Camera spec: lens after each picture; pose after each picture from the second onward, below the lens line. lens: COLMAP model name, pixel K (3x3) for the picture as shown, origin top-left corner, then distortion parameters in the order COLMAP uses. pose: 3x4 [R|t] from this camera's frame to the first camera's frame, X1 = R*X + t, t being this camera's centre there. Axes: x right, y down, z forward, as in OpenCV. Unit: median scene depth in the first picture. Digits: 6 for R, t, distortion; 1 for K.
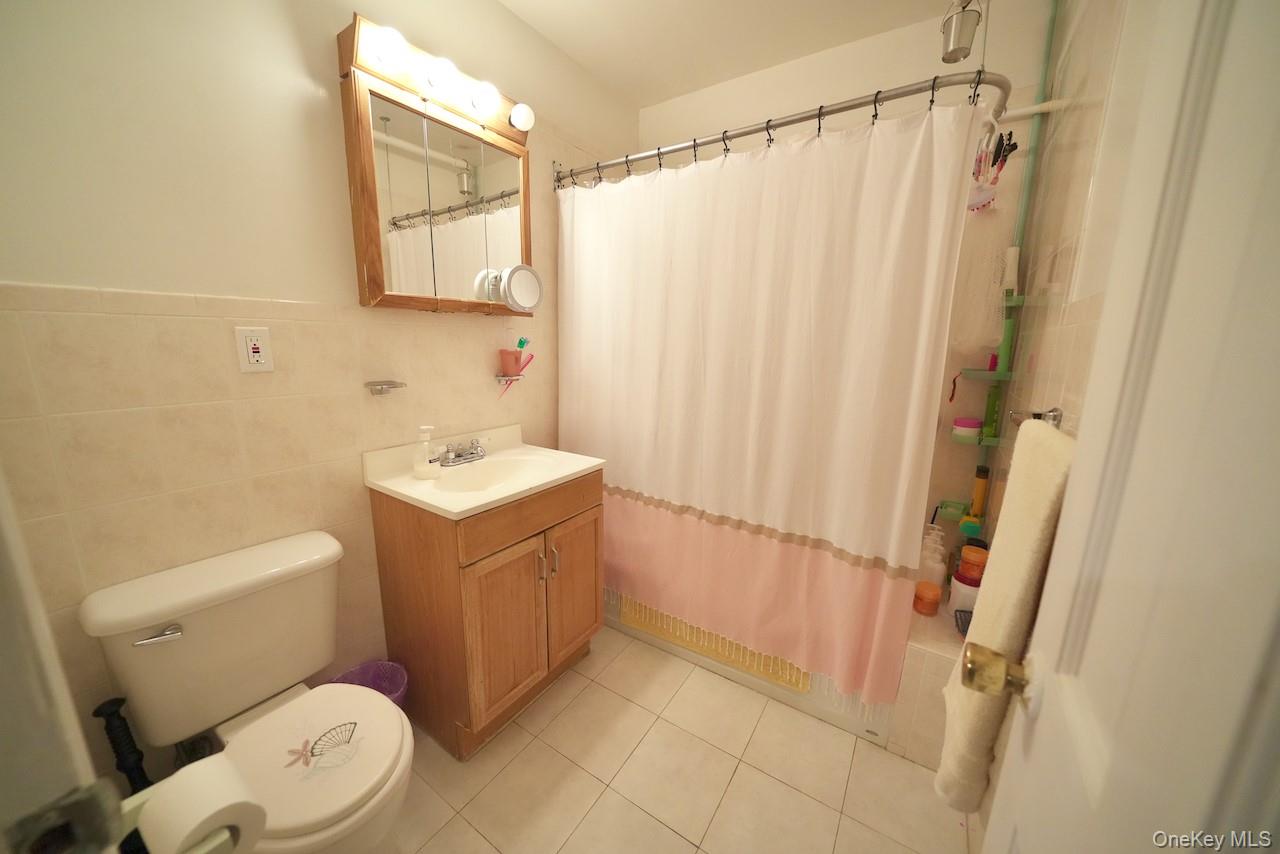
lens RADIAL K [[443.5, 0, 638.5], [0, 443.5, 432.2], [0, 0, 1]] dist [-0.021704, 0.000051]
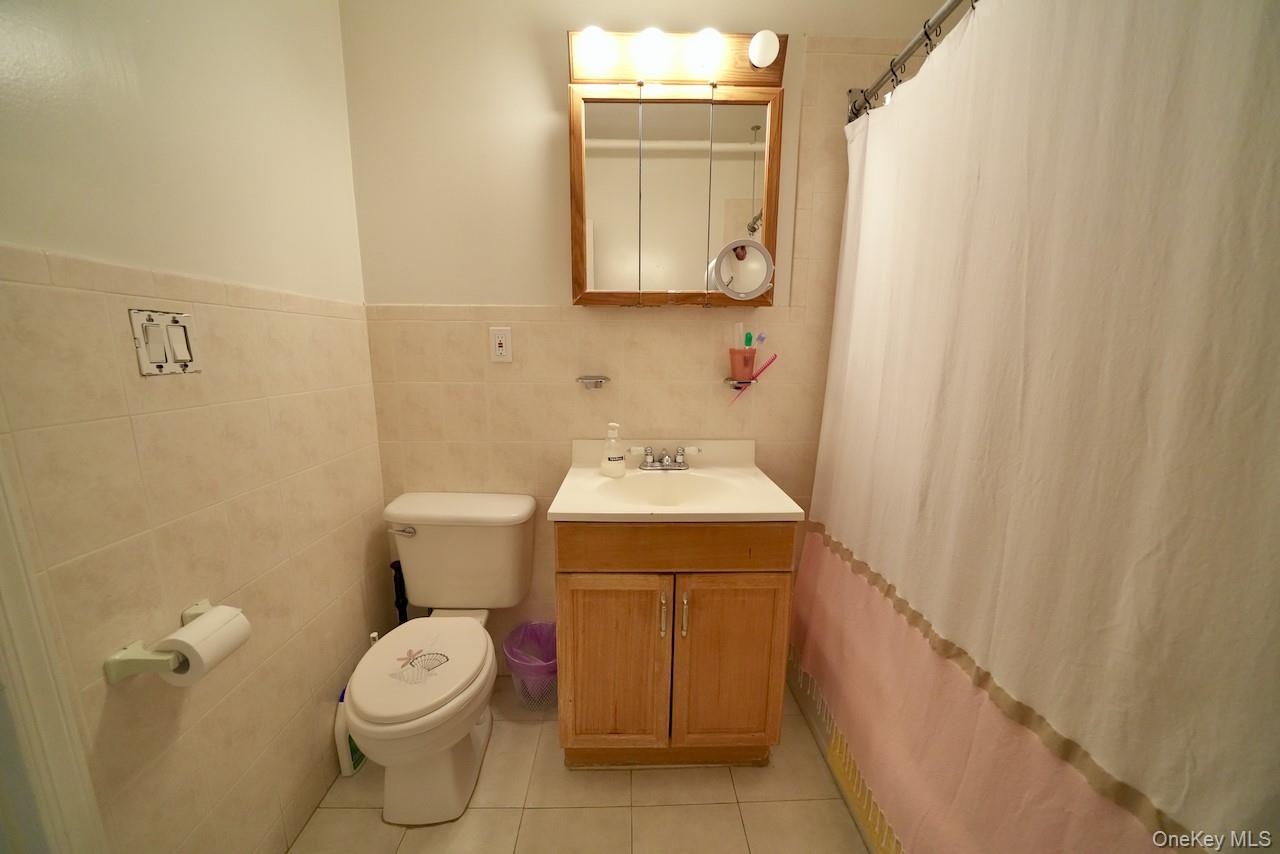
lens RADIAL K [[443.5, 0, 638.5], [0, 443.5, 432.2], [0, 0, 1]] dist [-0.021704, 0.000051]
pose [[0.566836, 0.143181, -0.811293, 0.355248], [-0.163075, 0.984796, 0.059864, -0.062209], [0.807529, 0.098368, 0.581567, 0.464928]]
